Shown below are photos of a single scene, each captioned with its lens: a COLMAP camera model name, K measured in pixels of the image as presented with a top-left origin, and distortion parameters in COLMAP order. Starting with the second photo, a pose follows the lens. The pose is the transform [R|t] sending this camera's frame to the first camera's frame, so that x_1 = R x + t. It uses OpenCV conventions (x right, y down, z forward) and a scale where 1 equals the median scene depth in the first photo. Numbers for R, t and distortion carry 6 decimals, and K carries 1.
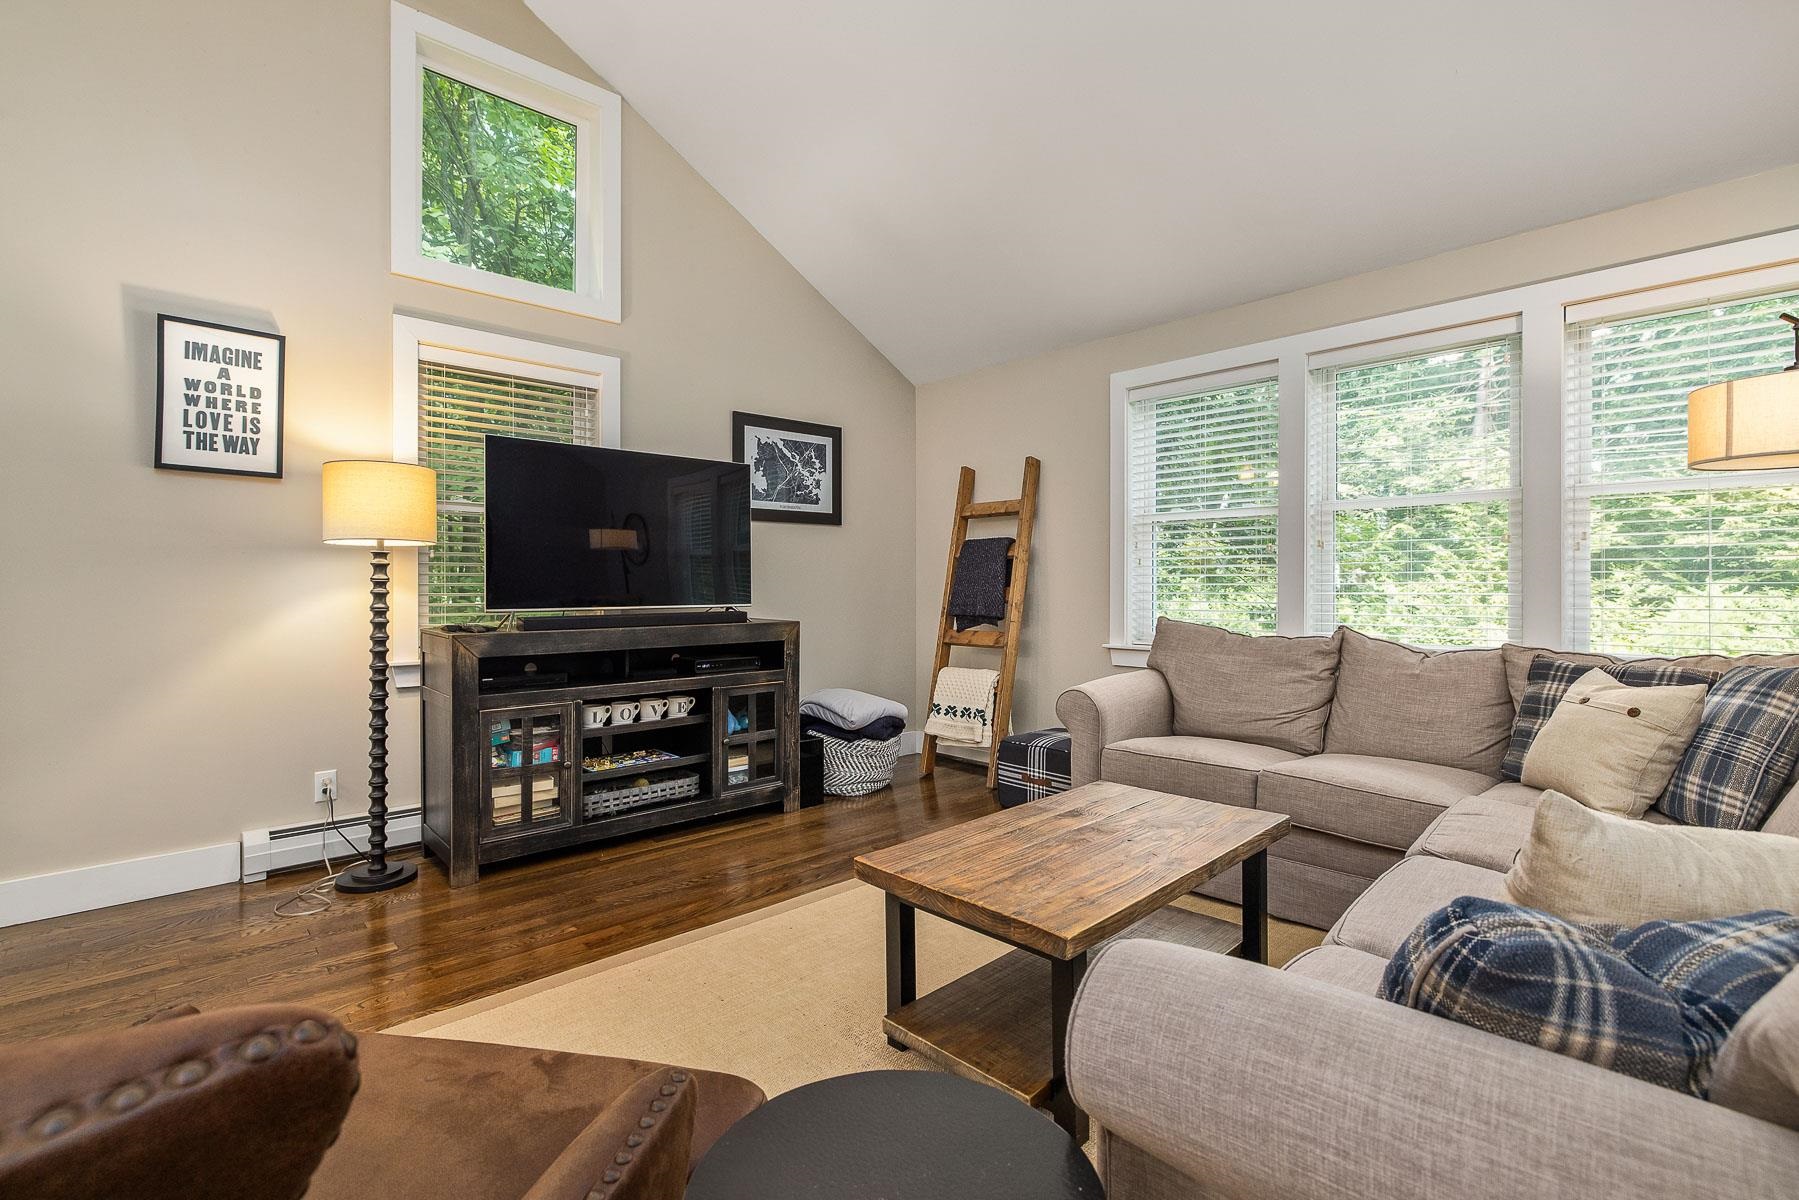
lens RADIAL K [[830.9, 0, 902.9], [0, 830.9, 589.7], [0, 0, 1]] dist [0.000588, -0.000533]
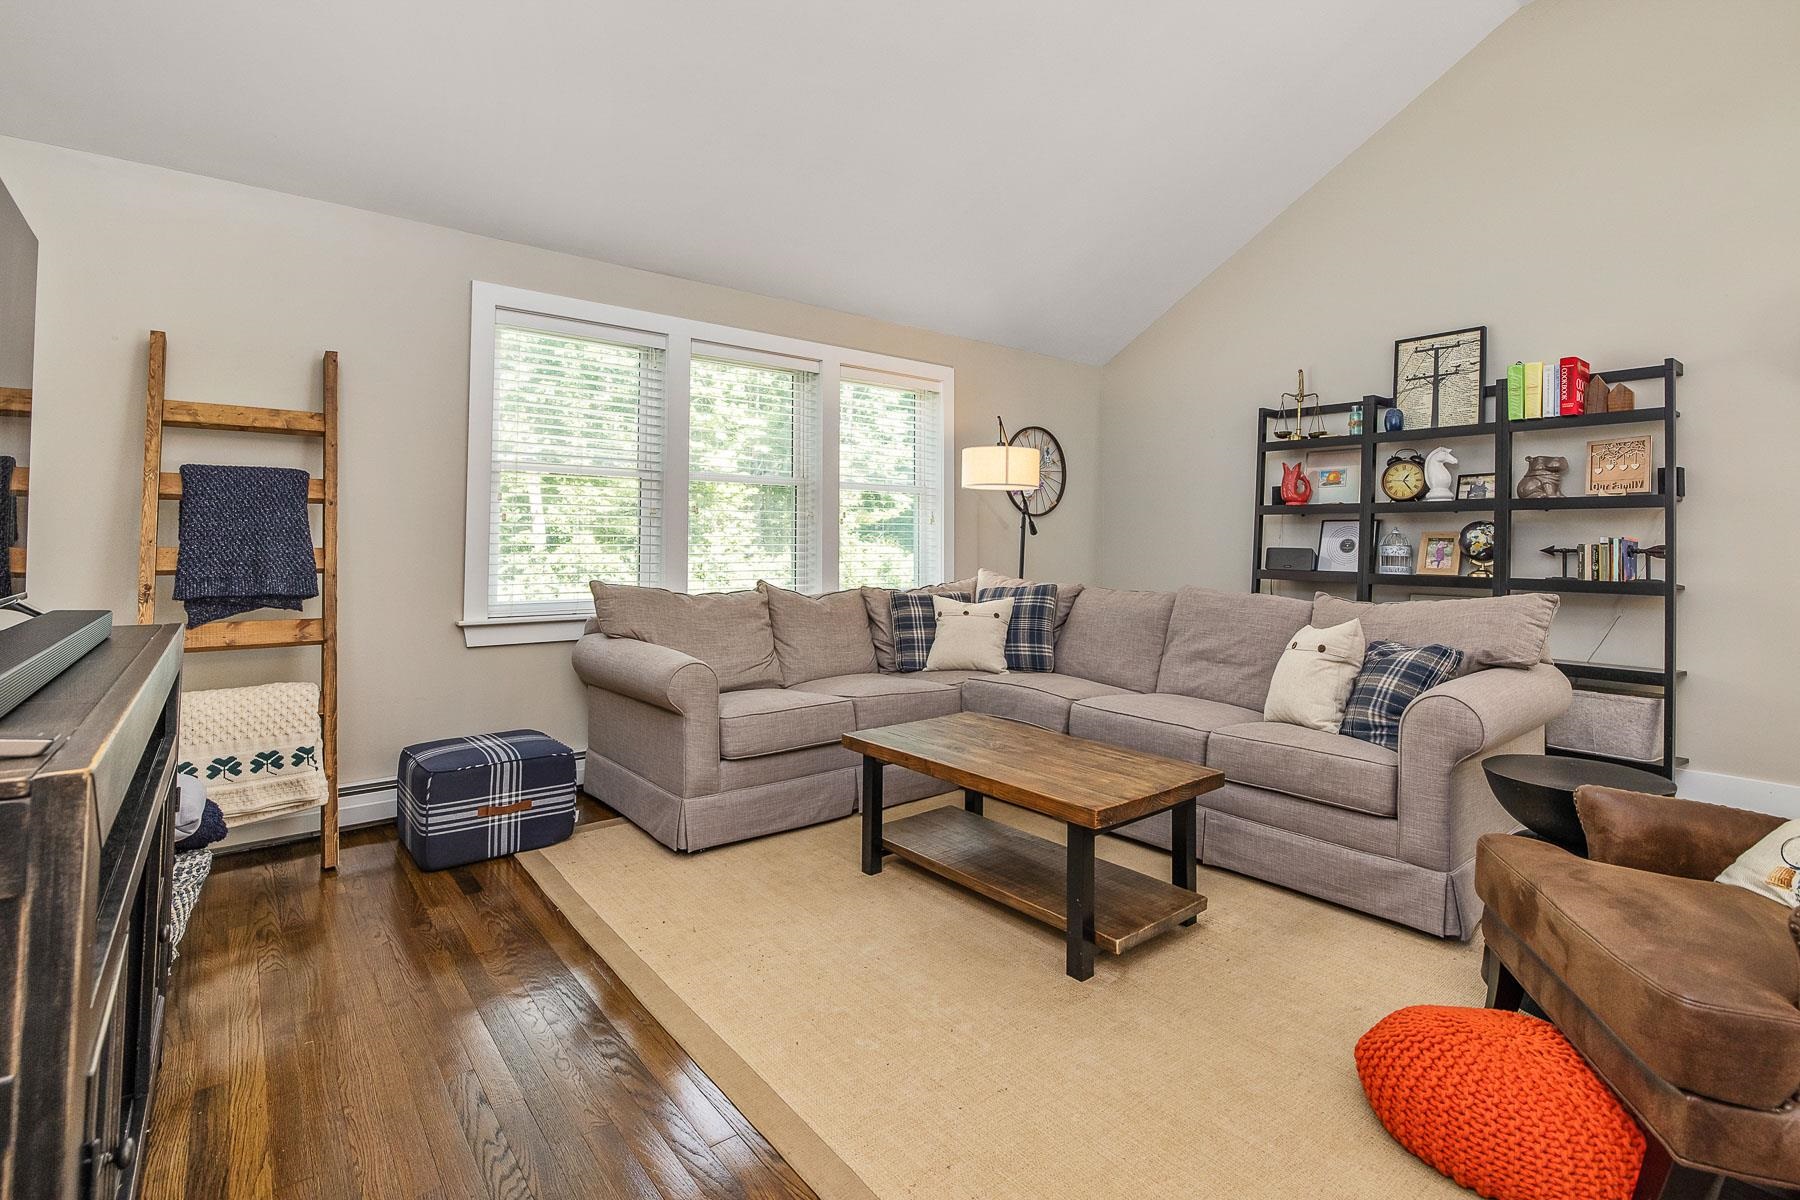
lens RADIAL K [[831.4, 0, 880.2], [0, 831.4, 530.3], [0, 0, 1]] dist [0.000588, -0.000533]
pose [[0.097350, 0.015906, 0.995123, -0.471720], [0.000273, 0.999872, -0.016008, -0.006406], [-0.995250, 0.001830, 0.097333, 0.505535]]
